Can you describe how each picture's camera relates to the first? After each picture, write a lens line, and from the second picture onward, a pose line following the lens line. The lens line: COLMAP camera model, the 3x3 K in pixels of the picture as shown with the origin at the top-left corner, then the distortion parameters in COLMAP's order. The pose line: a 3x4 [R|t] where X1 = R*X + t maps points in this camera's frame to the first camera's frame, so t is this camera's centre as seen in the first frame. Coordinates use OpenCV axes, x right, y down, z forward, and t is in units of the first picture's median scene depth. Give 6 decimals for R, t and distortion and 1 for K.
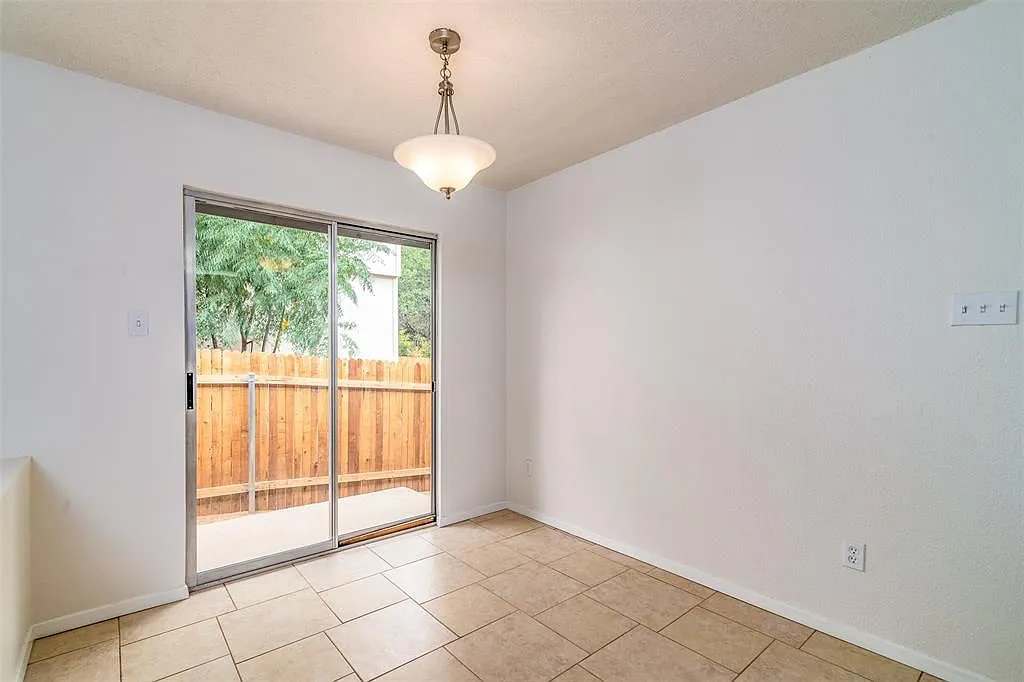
lens RADIAL K [[469.0, 0, 500.8], [0, 469.0, 360.1], [0, 0, 1]] dist [0.024272, 0.000198]
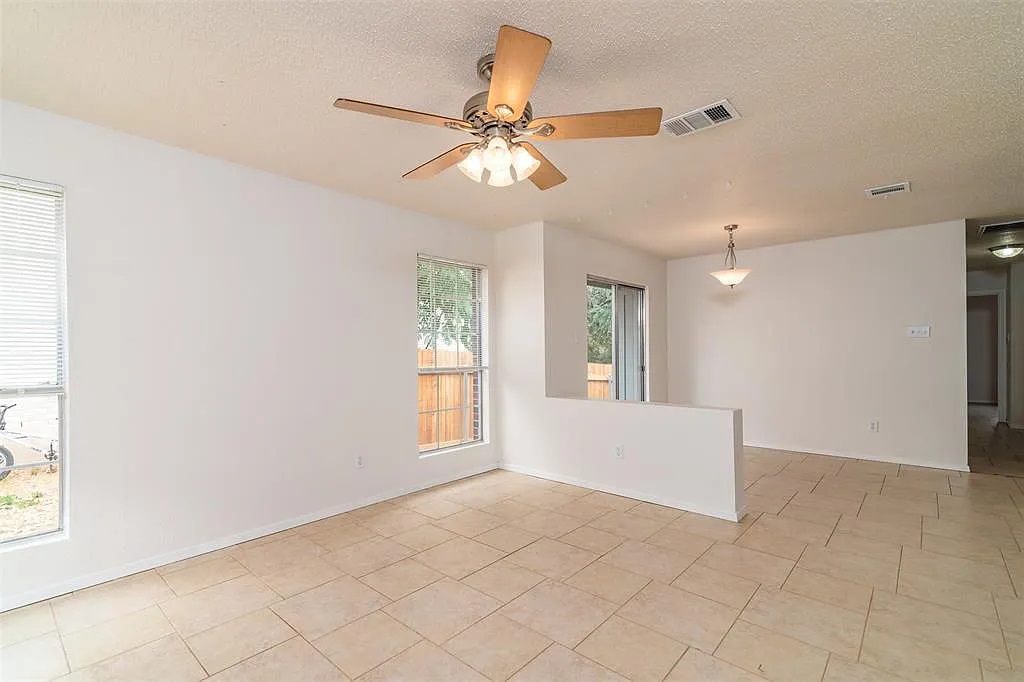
lens RADIAL K [[469.0, 0, 500.8], [0, 469.0, 360.1], [0, 0, 1]] dist [0.024272, 0.000198]
pose [[0.989102, -0.008740, 0.146969, -0.881344], [0.011378, 0.999789, -0.017119, 0.040192], [-0.146789, 0.018604, 0.988993, -0.679958]]
